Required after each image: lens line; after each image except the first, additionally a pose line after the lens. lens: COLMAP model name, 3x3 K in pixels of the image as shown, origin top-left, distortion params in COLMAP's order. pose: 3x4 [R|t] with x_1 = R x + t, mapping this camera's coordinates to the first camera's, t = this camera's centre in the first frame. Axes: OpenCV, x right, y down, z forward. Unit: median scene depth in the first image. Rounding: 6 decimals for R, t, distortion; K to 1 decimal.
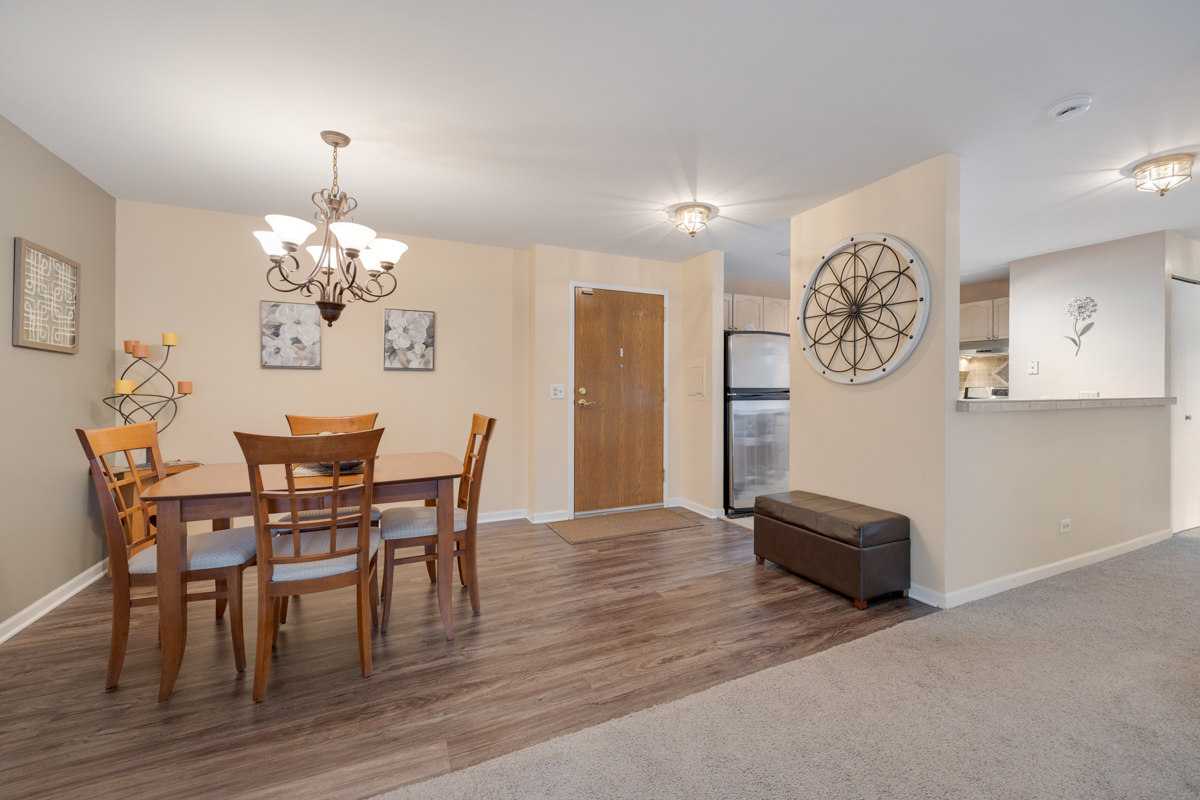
lens RADIAL K [[498.8, 0, 619.0], [0, 498.8, 385.8], [0, 0, 1]] dist [-0.002290, -0.000074]
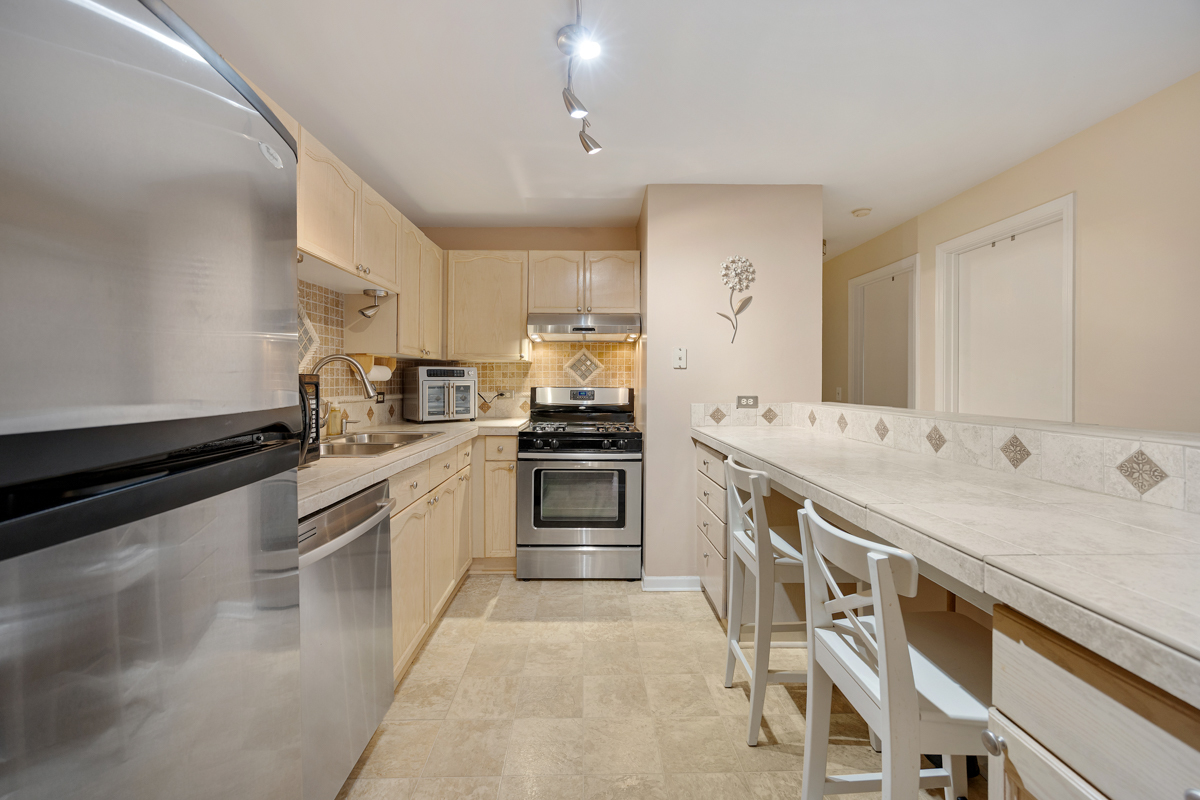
lens RADIAL K [[469.7, 0, 600.6], [0, 469.7, 384.4], [0, 0, 1]] dist [-0.000342, 0.000170]
pose [[0.428738, -0.004157, 0.903419, 0.281749], [-0.005511, 0.999959, 0.007217, -0.007541], [-0.903412, -0.008072, 0.428698, 0.971177]]
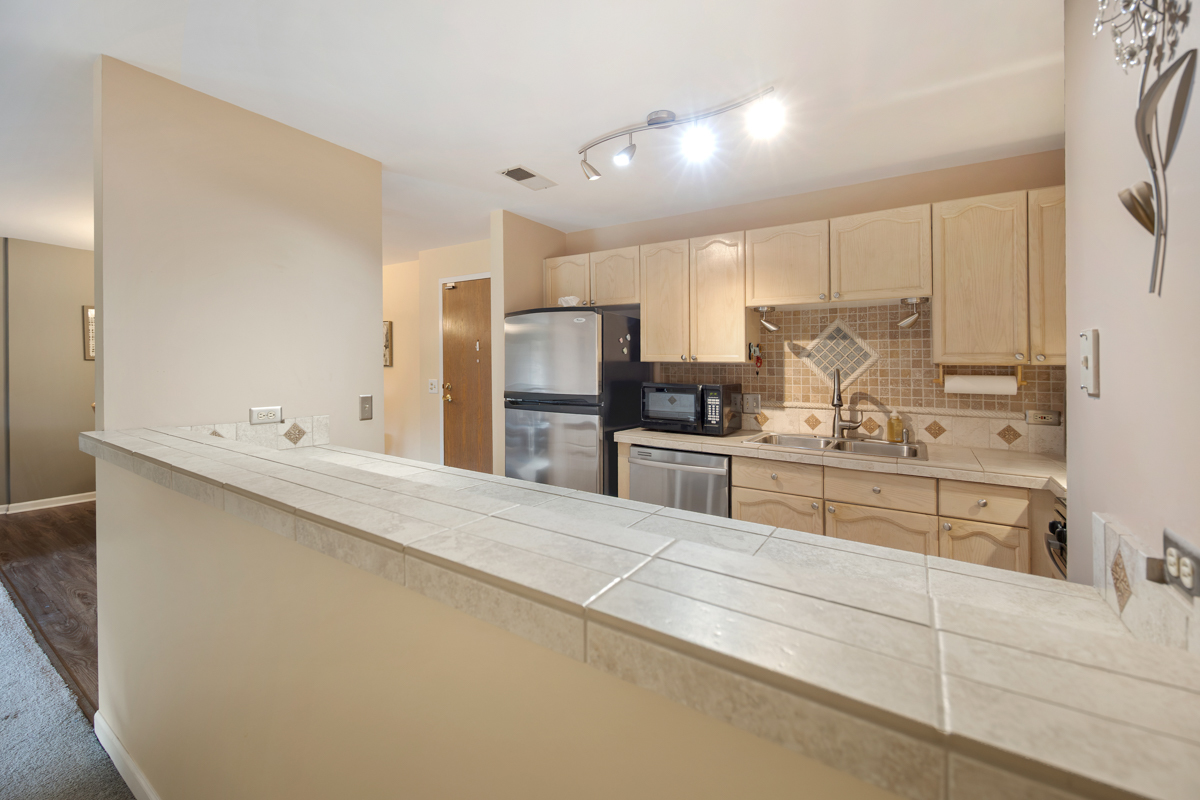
lens RADIAL K [[512.6, 0, 602.8], [0, 512.6, 368.2], [0, 0, 1]] dist [0.001862, 0.000188]
pose [[0.486015, 0.010609, -0.873886, 1.076406], [-0.002322, 0.999938, 0.010848, -0.042495], [0.873947, -0.003244, 0.486010, 0.848148]]
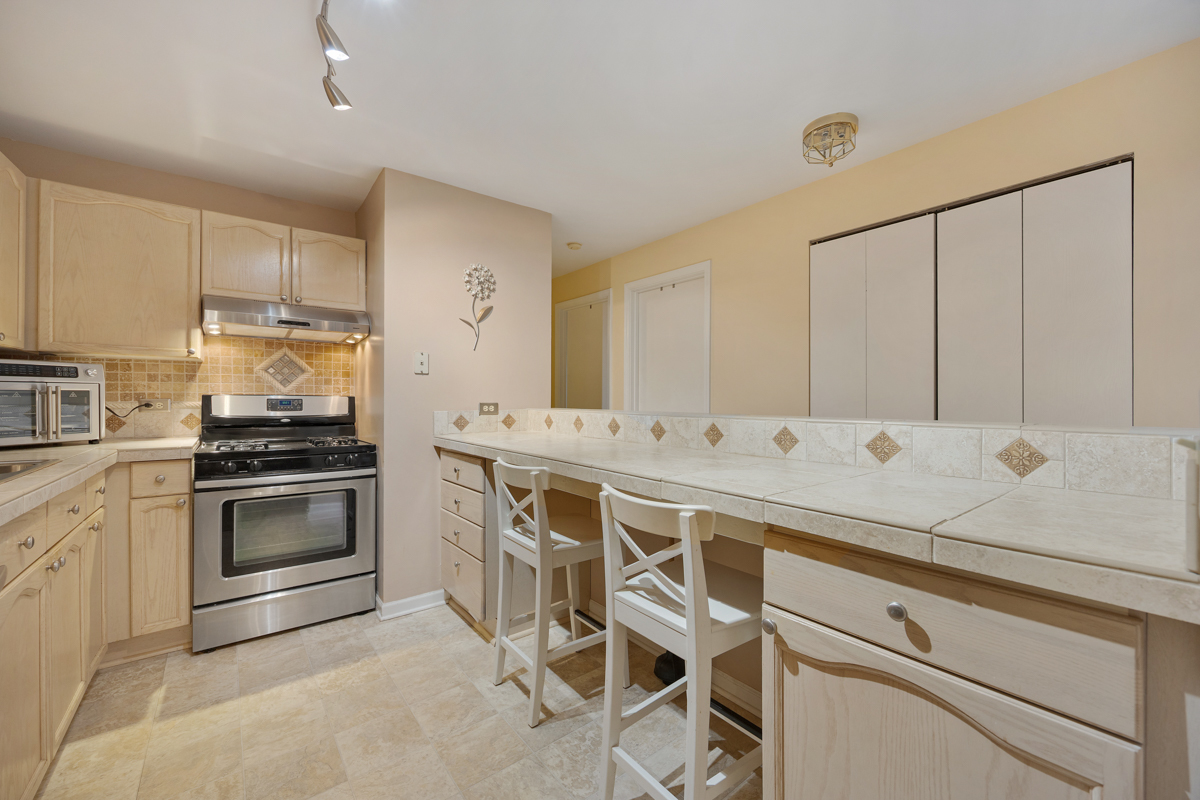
lens RADIAL K [[465.4, 0, 594.1], [0, 465.4, 403.8], [0, 0, 1]] dist [0.000096, 0.000043]
pose [[-0.190709, -0.012191, 0.981571, 0.278028], [-0.007831, 0.999910, 0.010897, 0.005961], [-0.981615, -0.005608, -0.190787, 1.052449]]
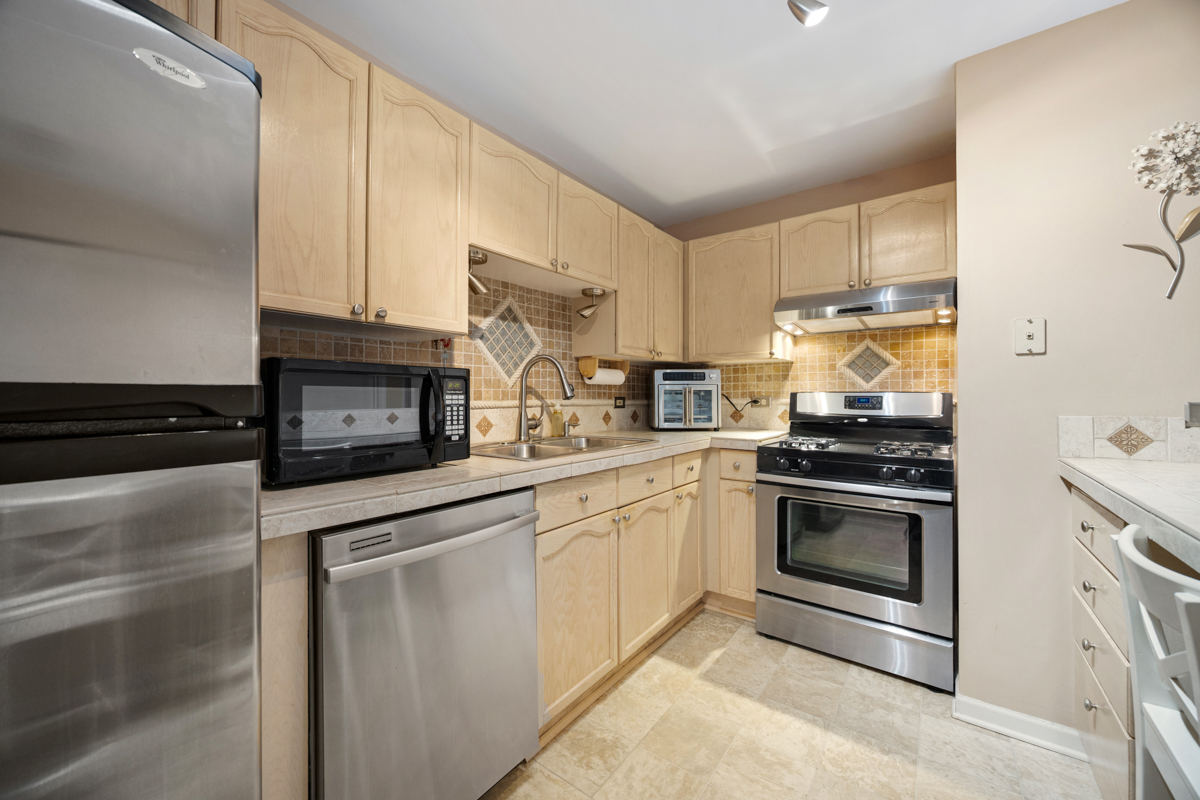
lens RADIAL K [[456.5, 0, 605.1], [0, 456.5, 391.9], [0, 0, 1]] dist [-0.001628, -0.000095]
pose [[0.893867, 0.003432, 0.448320, 0.463973], [-0.000989, 0.999983, -0.005683, 0.008187], [-0.448332, 0.004636, 0.893855, 0.978642]]
